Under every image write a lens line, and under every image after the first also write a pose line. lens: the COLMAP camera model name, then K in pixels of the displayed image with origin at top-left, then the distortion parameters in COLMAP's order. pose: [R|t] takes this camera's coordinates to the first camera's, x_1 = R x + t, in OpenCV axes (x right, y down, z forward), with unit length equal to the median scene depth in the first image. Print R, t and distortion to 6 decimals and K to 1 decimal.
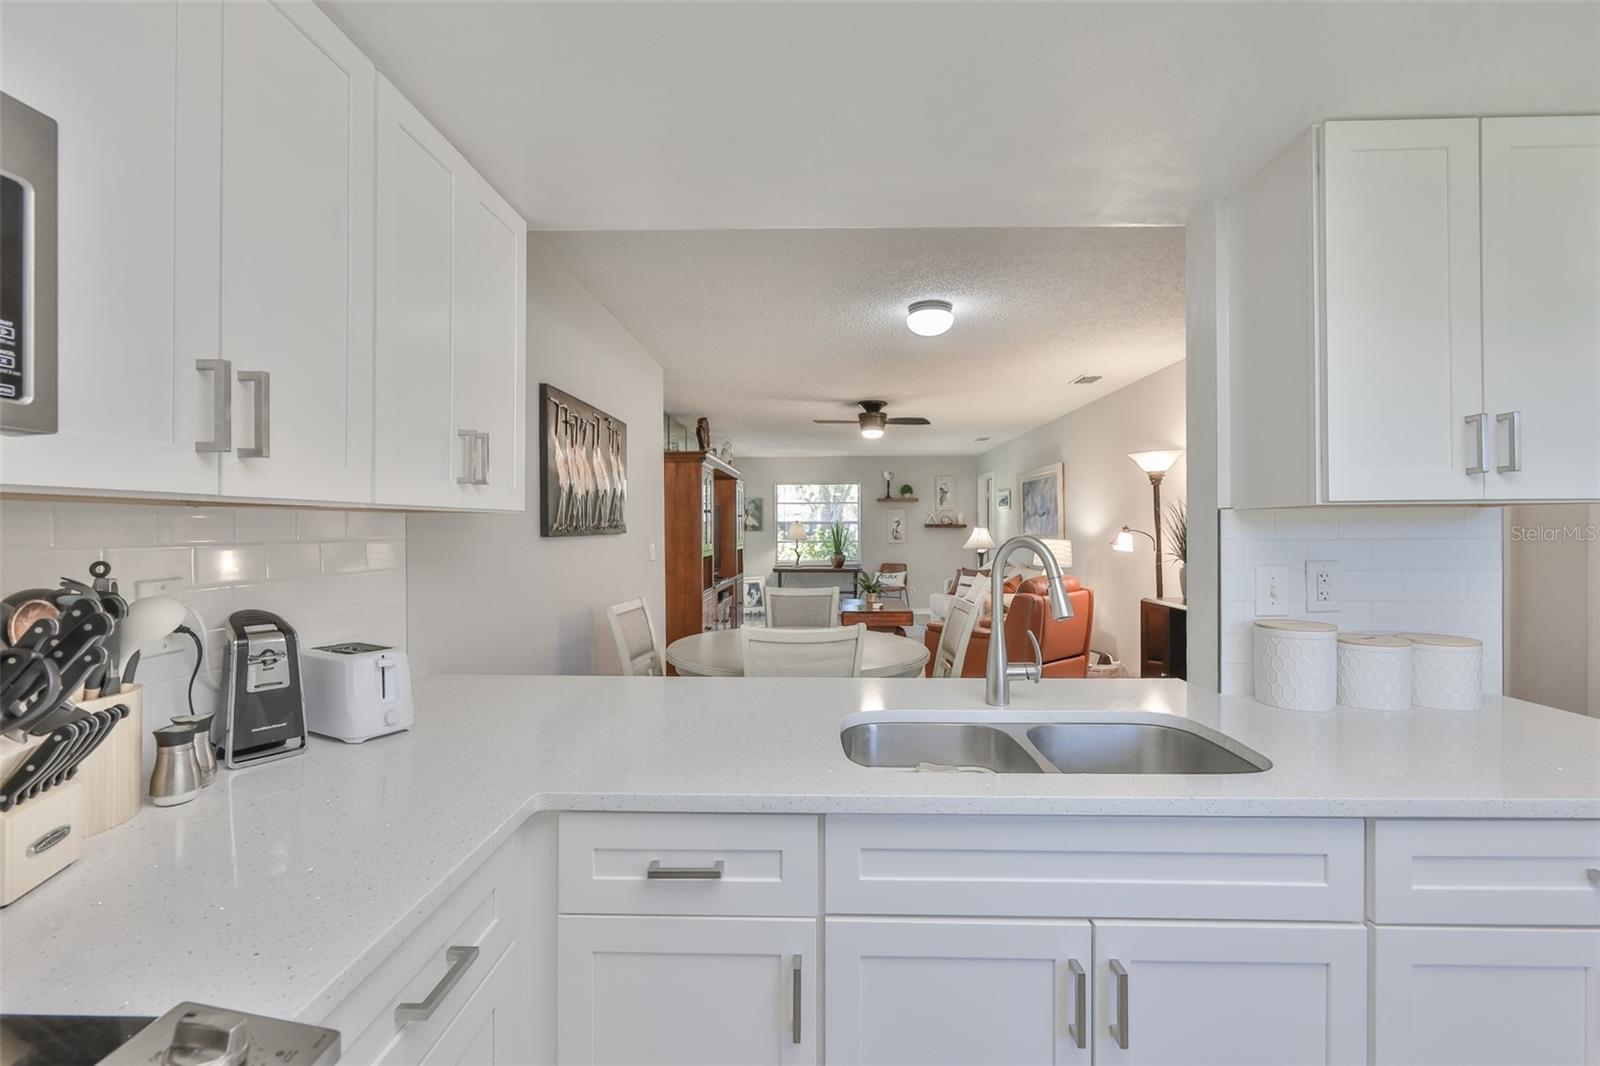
lens RADIAL K [[709.7, 0, 814.2], [0, 709.7, 532.0], [0, 0, 1]] dist [-0.003074, 0.000407]
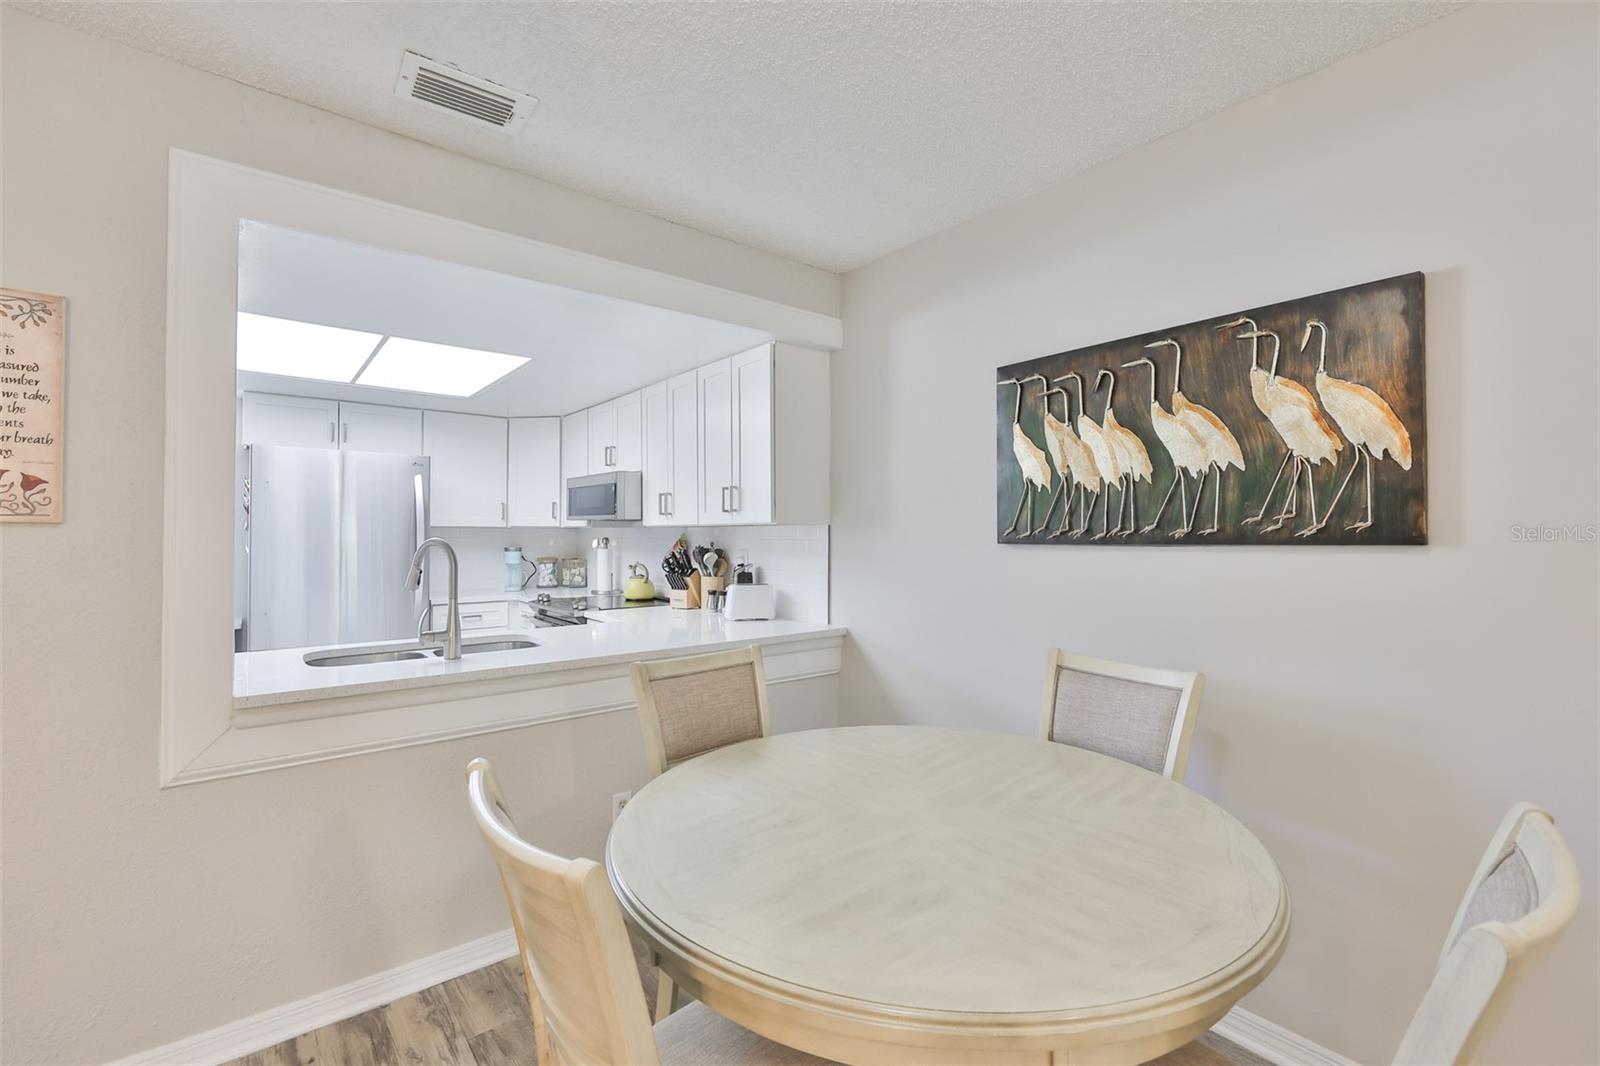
lens RADIAL K [[686.9, 0, 800.0], [0, 686.9, 533.0], [0, 0, 1]] dist [0.000585, 0.000188]
pose [[-0.773128, -0.001882, -0.634247, 0.163513], [-0.003883, 0.999991, 0.001765, -0.002900], [0.634238, 0.003828, -0.773129, 0.694817]]
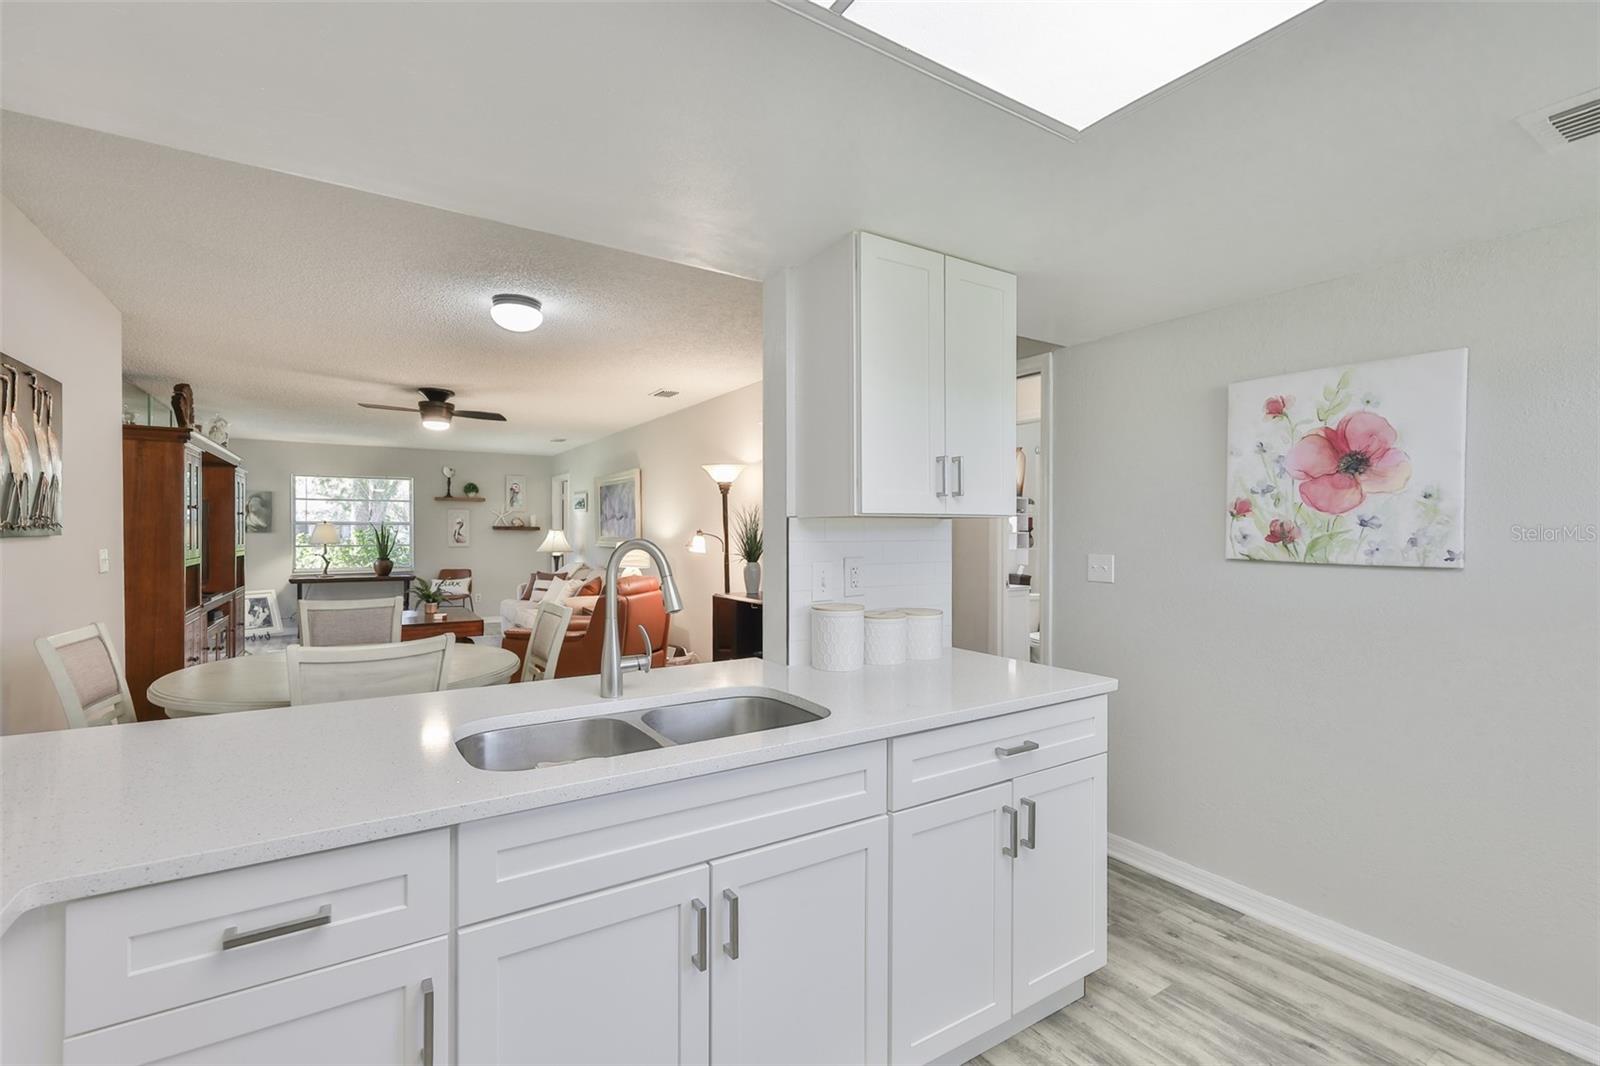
lens RADIAL K [[704.5, 0, 822.7], [0, 704.5, 536.5], [0, 0, 1]] dist [0.000272, -0.000267]
pose [[0.822911, 0.001550, 0.568168, -0.023229], [-0.002848, 0.999995, 0.001397, -0.000159], [-0.568163, -0.002768, 0.822911, -0.014872]]
